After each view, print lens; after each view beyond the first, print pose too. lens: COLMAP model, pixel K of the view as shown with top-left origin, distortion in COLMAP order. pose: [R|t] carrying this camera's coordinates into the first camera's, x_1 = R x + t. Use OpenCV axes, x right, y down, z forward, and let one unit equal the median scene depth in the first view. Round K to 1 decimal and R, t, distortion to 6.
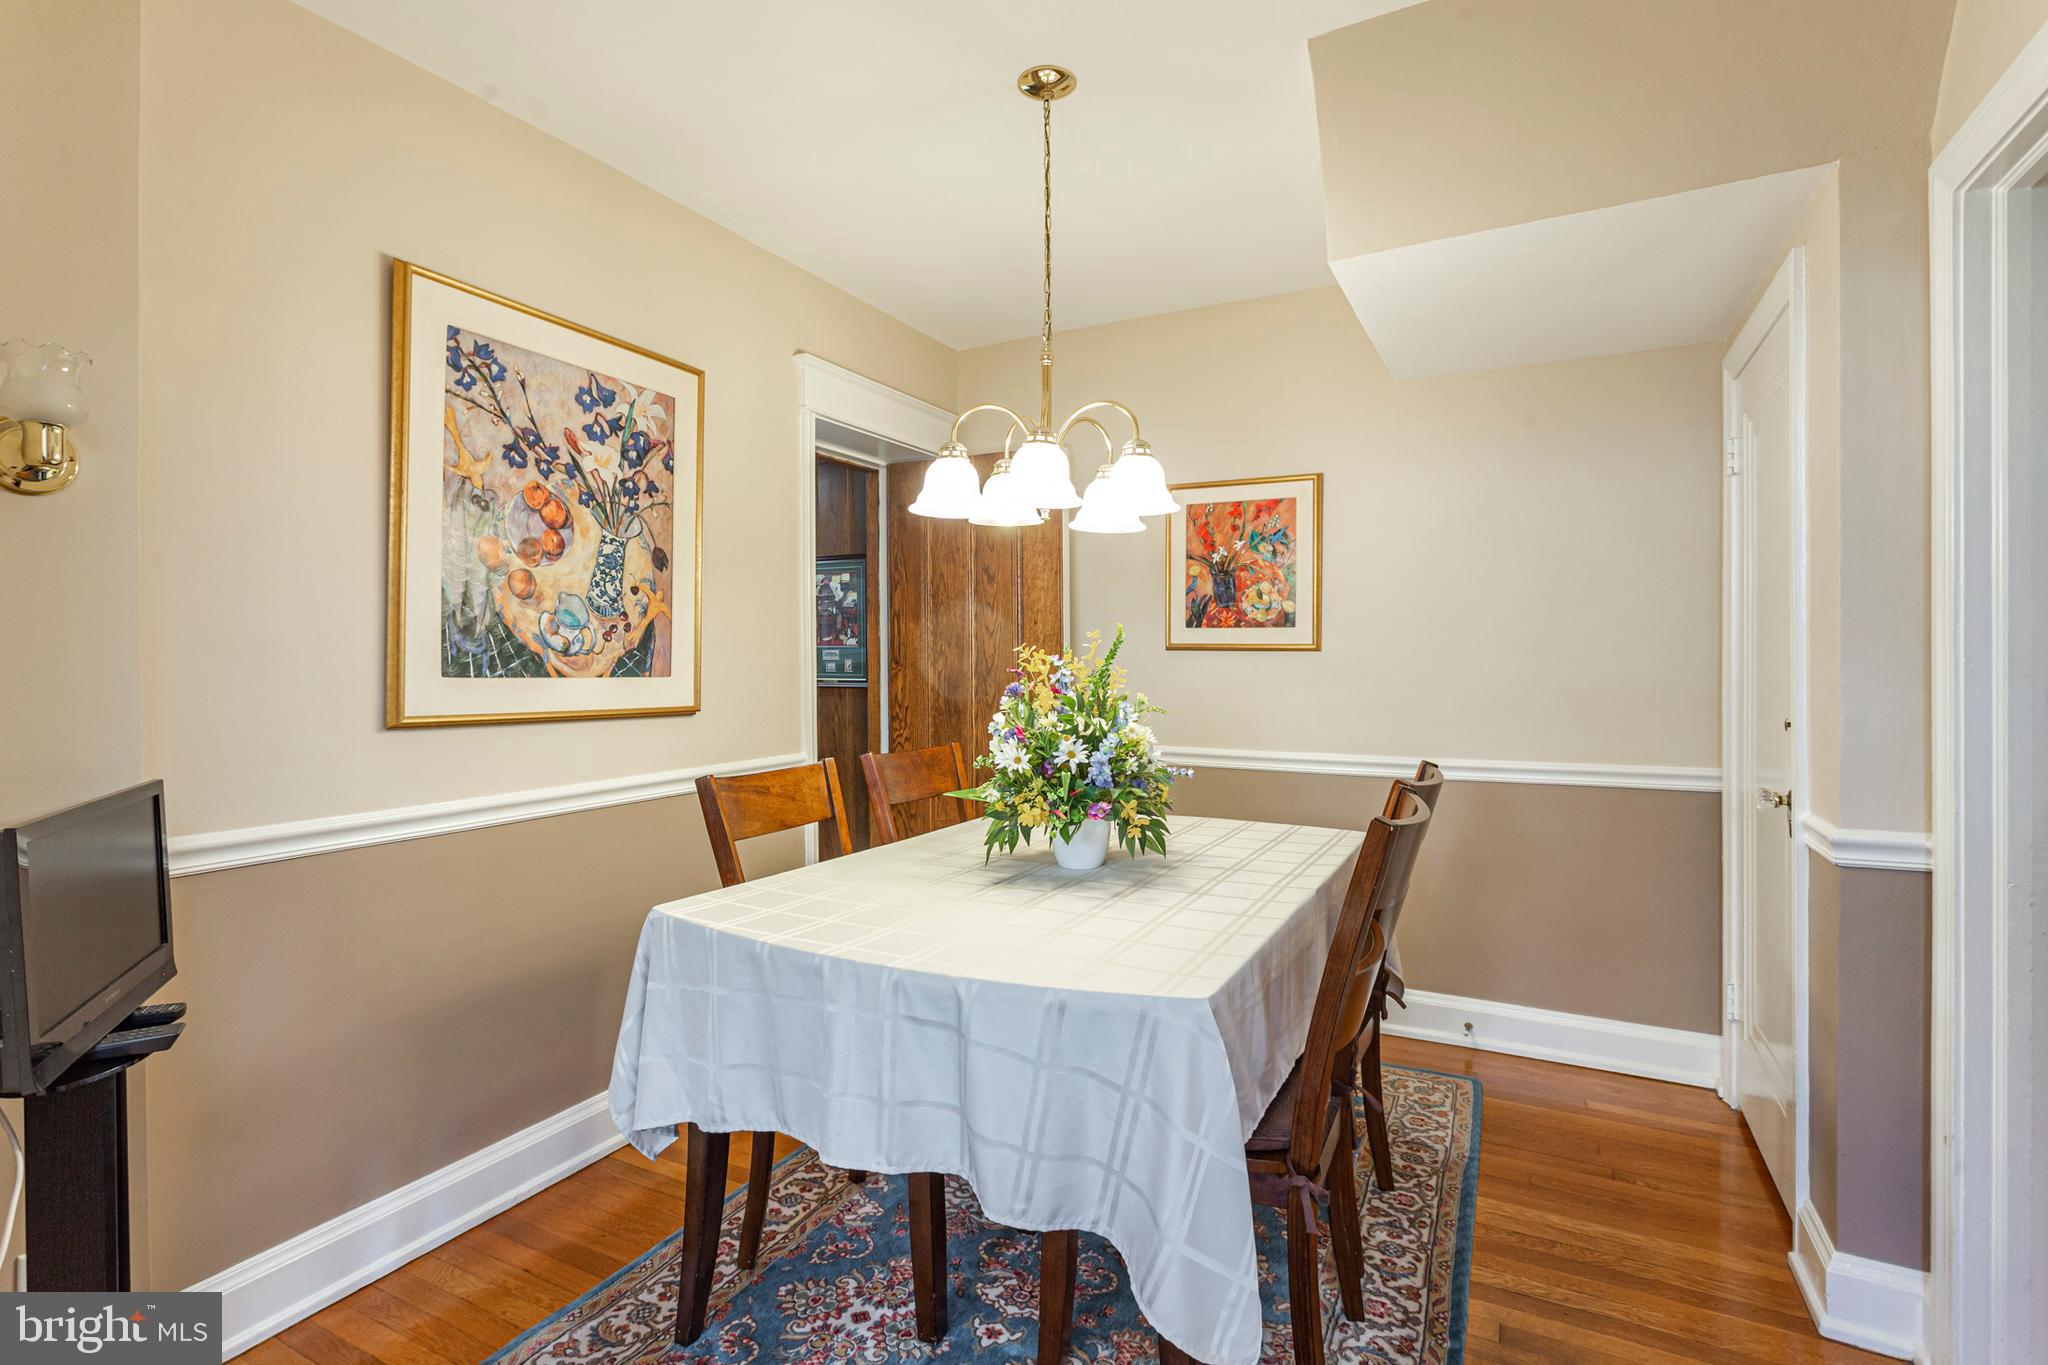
lens RADIAL K [[986.8, 0, 1005.0], [0, 986.8, 663.6], [0, 0, 1]] dist [-0.023506, 0.016549]
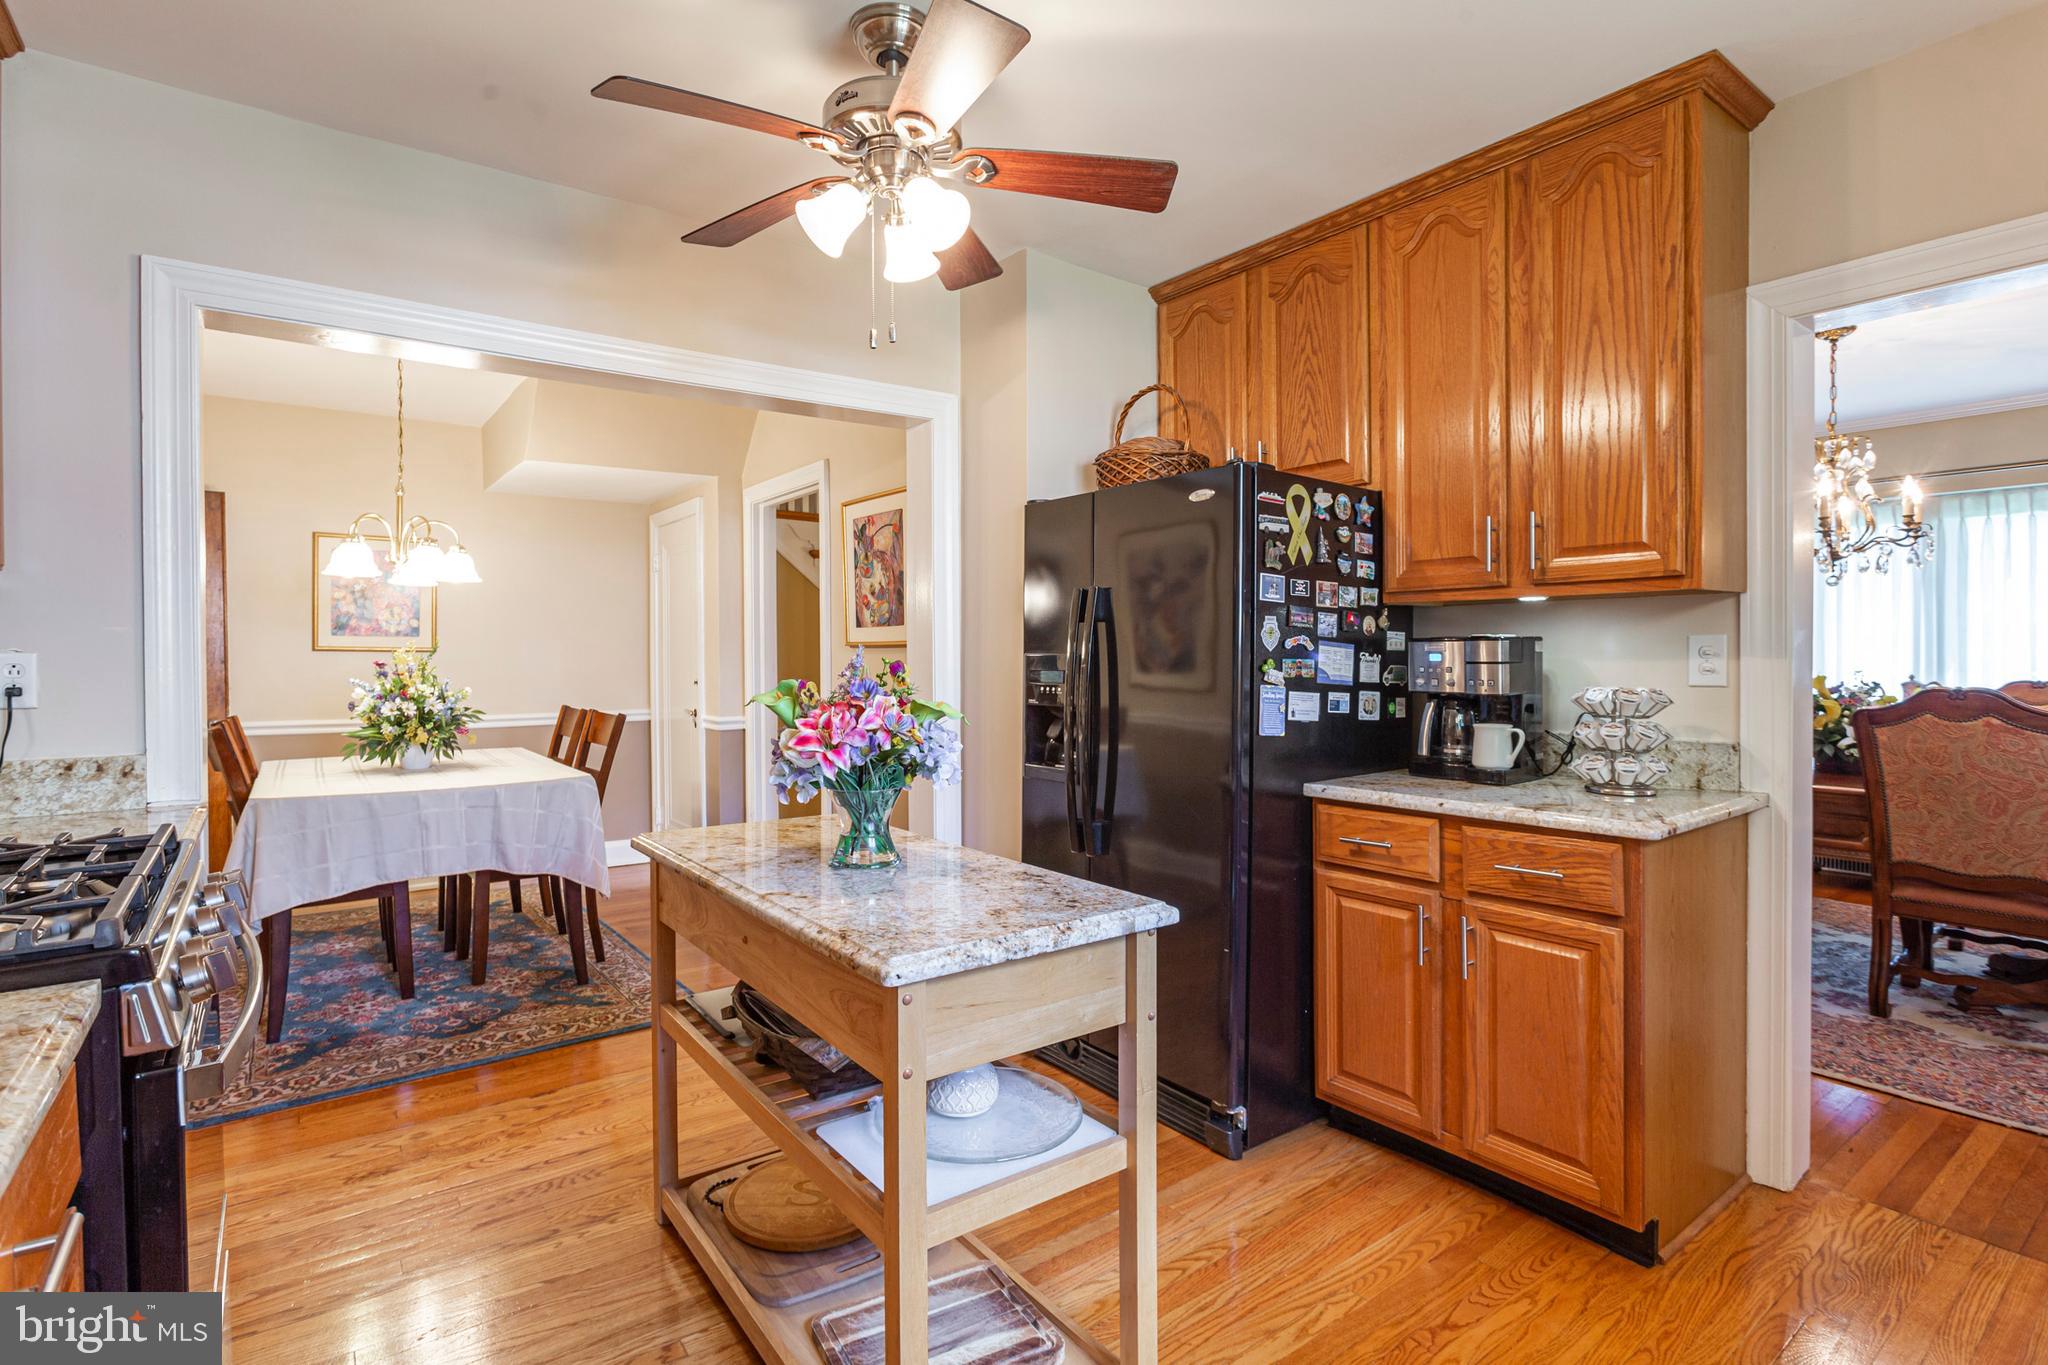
lens RADIAL K [[986.8, 0, 1005.0], [0, 986.8, 663.6], [0, 0, 1]] dist [-0.023506, 0.016549]
pose [[0.425431, -0.004415, 0.904980, -0.891651], [0.005767, 0.999981, 0.002168, 0.009410], [-0.904973, 0.004296, 0.425448, -0.618767]]
